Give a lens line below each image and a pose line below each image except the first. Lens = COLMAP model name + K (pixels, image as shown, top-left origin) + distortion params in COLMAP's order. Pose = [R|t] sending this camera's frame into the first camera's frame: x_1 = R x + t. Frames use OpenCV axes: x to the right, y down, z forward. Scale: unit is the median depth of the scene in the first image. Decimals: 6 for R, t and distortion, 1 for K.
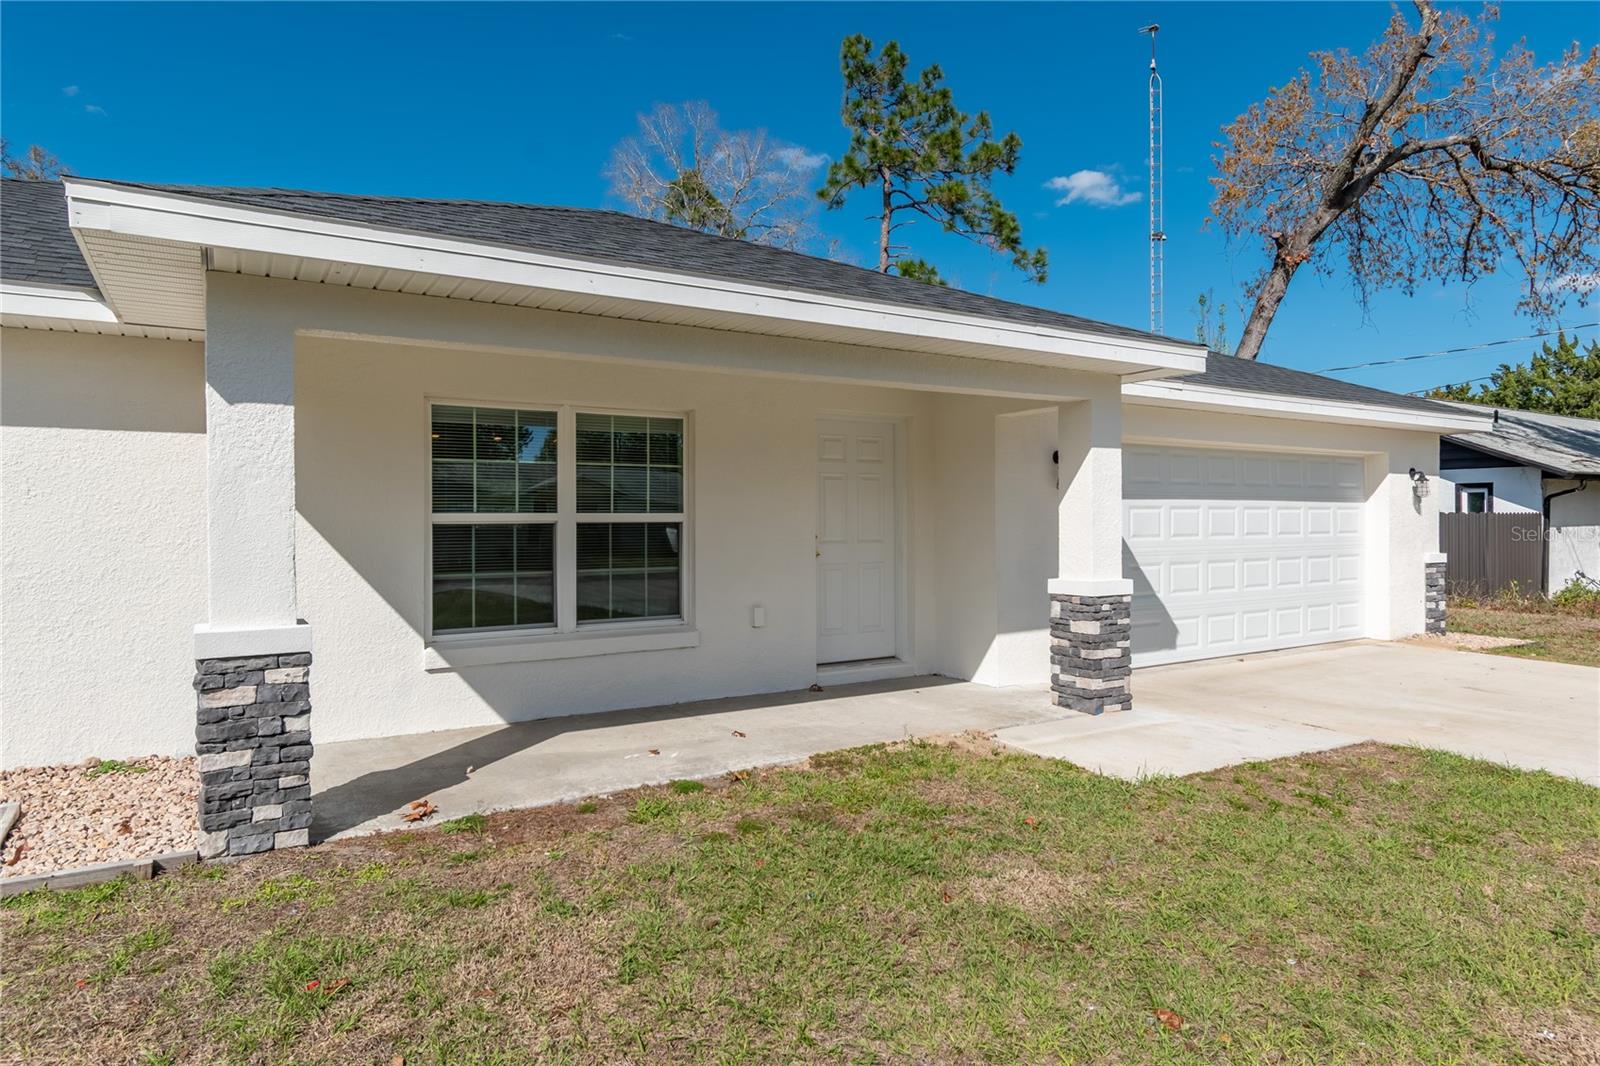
lens RADIAL K [[946.1, 0, 800.4], [0, 946.1, 510.8], [0, 0, 1]] dist [0.005041, -0.000647]
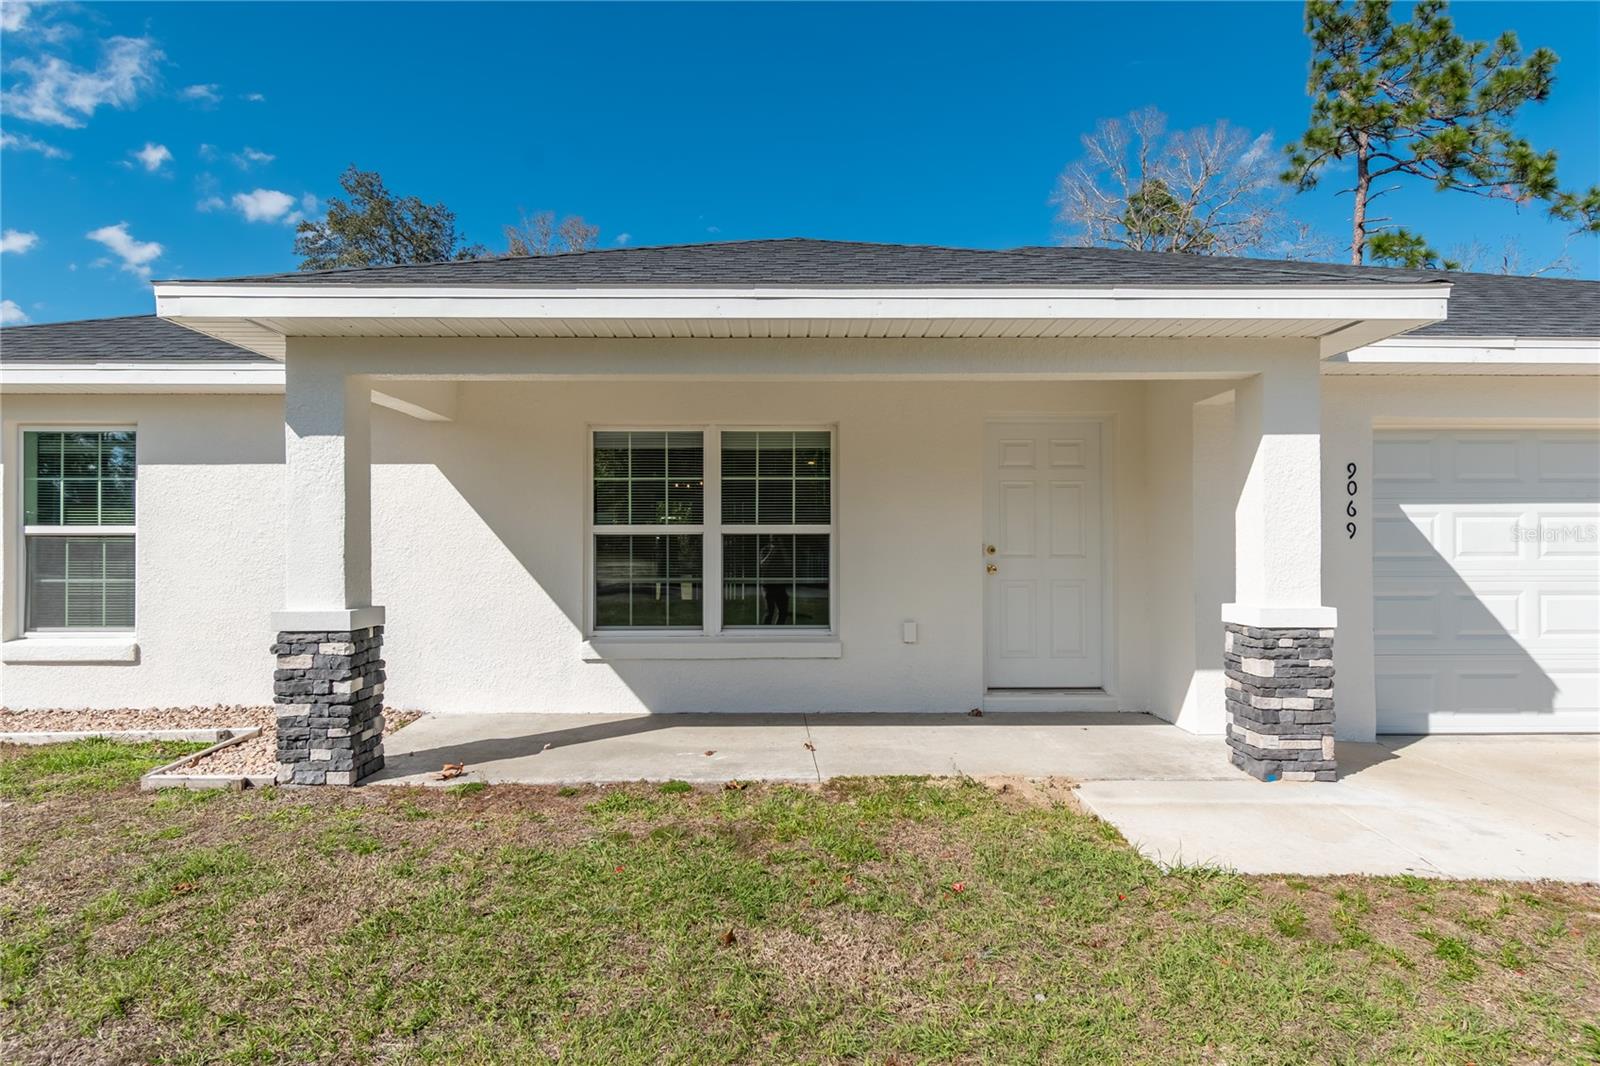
lens RADIAL K [[898.5, 0, 793.6], [0, 898.5, 527.6], [0, 0, 1]] dist [0.002579, -0.001331]
pose [[0.854007, -0.006112, -0.520226, 0.217643], [0.002915, 0.999971, -0.006965, 0.007760], [0.520254, 0.004432, 0.854000, 0.104016]]
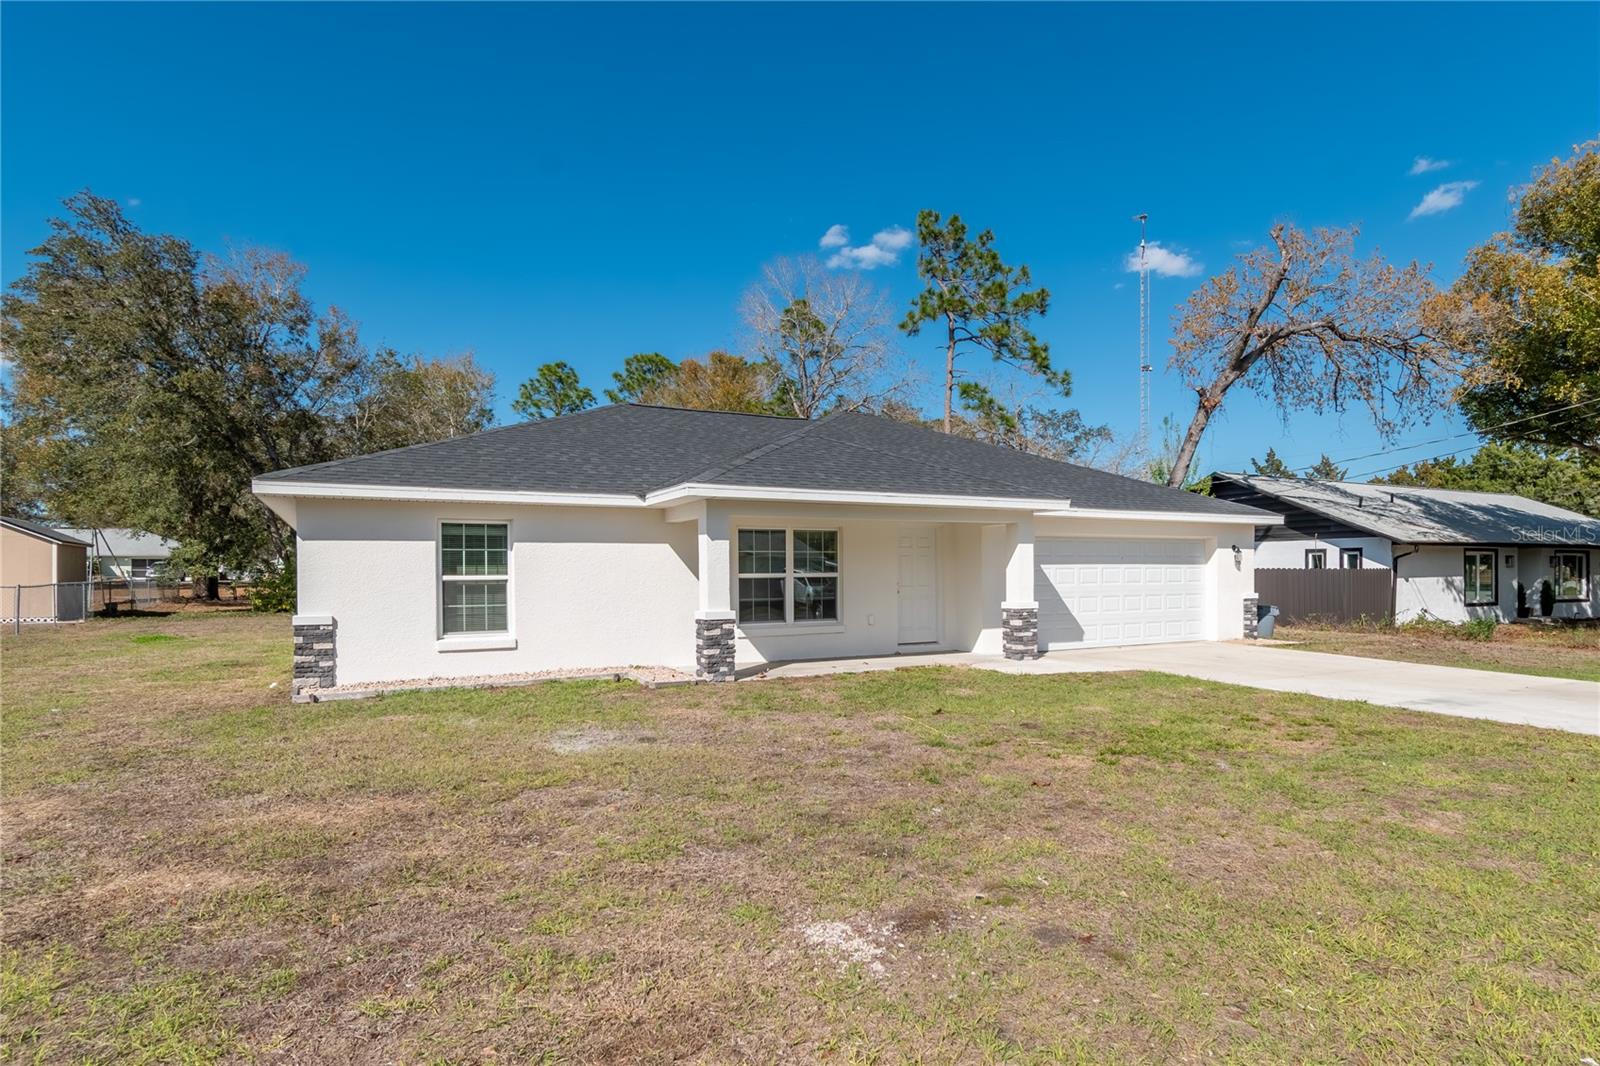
lens RADIAL K [[854.8, 0, 838.6], [0, 854.8, 568.8], [0, 0, 1]] dist [0.003760, 0.000170]
pose [[0.998491, -0.002740, -0.054847, -0.007024], [0.003022, 0.999983, 0.005062, -0.011041], [0.054833, -0.005220, 0.998482, -0.648393]]
